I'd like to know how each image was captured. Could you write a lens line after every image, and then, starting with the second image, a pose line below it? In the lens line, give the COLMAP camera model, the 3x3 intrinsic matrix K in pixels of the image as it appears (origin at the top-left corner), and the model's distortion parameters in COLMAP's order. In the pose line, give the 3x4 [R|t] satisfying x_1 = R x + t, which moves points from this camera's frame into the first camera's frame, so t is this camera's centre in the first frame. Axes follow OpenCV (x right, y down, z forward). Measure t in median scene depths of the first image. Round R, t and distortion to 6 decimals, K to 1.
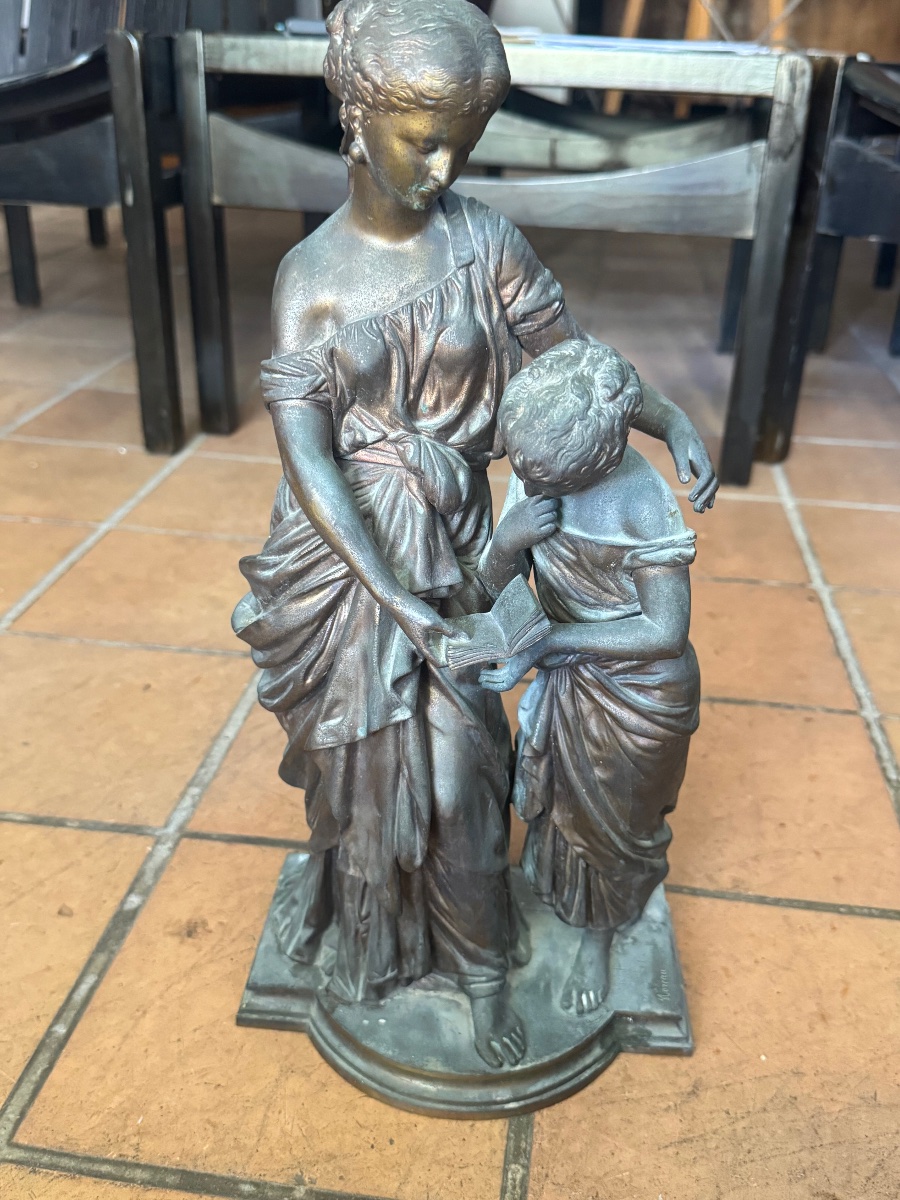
lens RADIAL K [[1171.4, 0, 450.0], [0, 1171.4, 600.0], [0, 0, 1]] dist [0.163785, -0.412997]
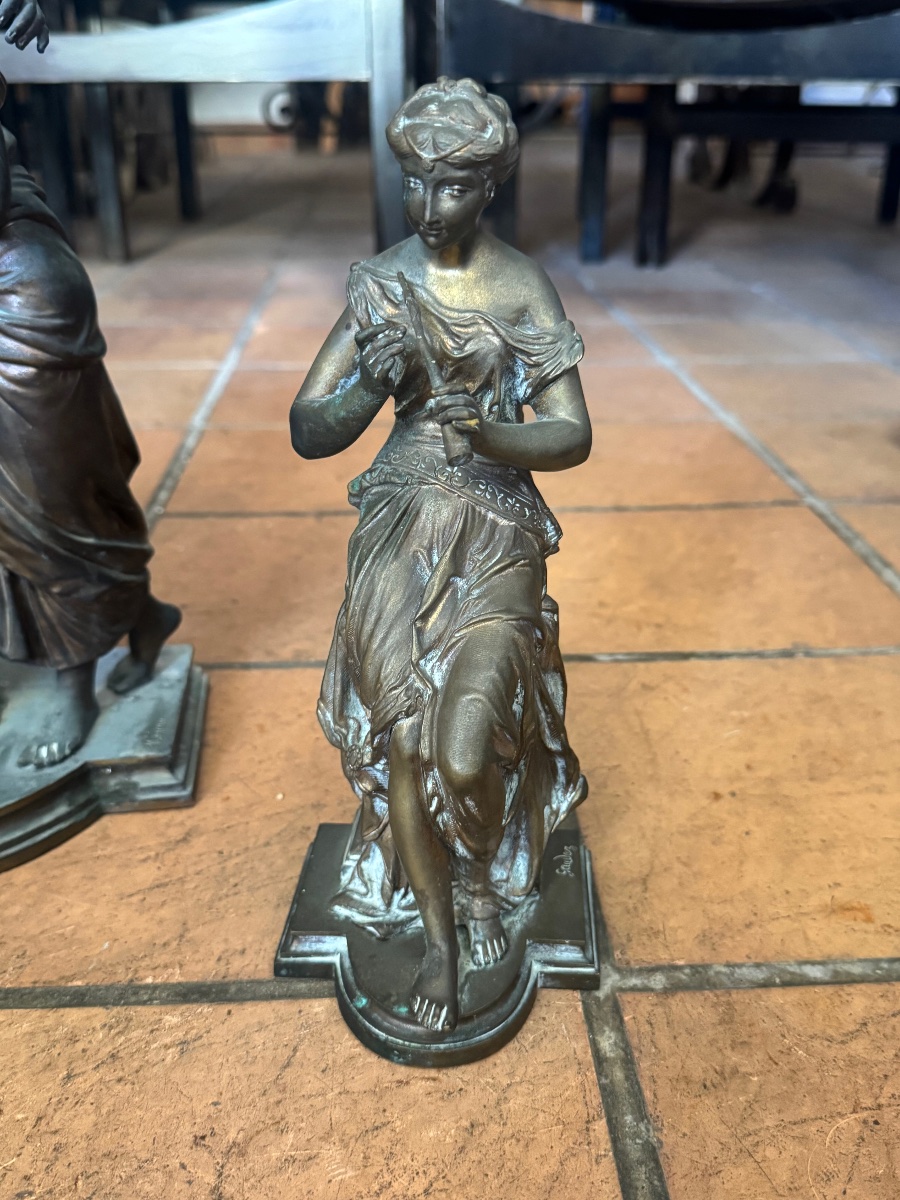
lens RADIAL K [[1171.4, 0, 450.0], [0, 1171.4, 600.0], [0, 0, 1]] dist [0.163785, -0.412997]
pose [[0.982382, -0.106583, 0.153513, 0.276815], [0.110671, 0.993688, -0.018311, 0.282894], [-0.150592, 0.034978, 0.987977, 0.150976]]
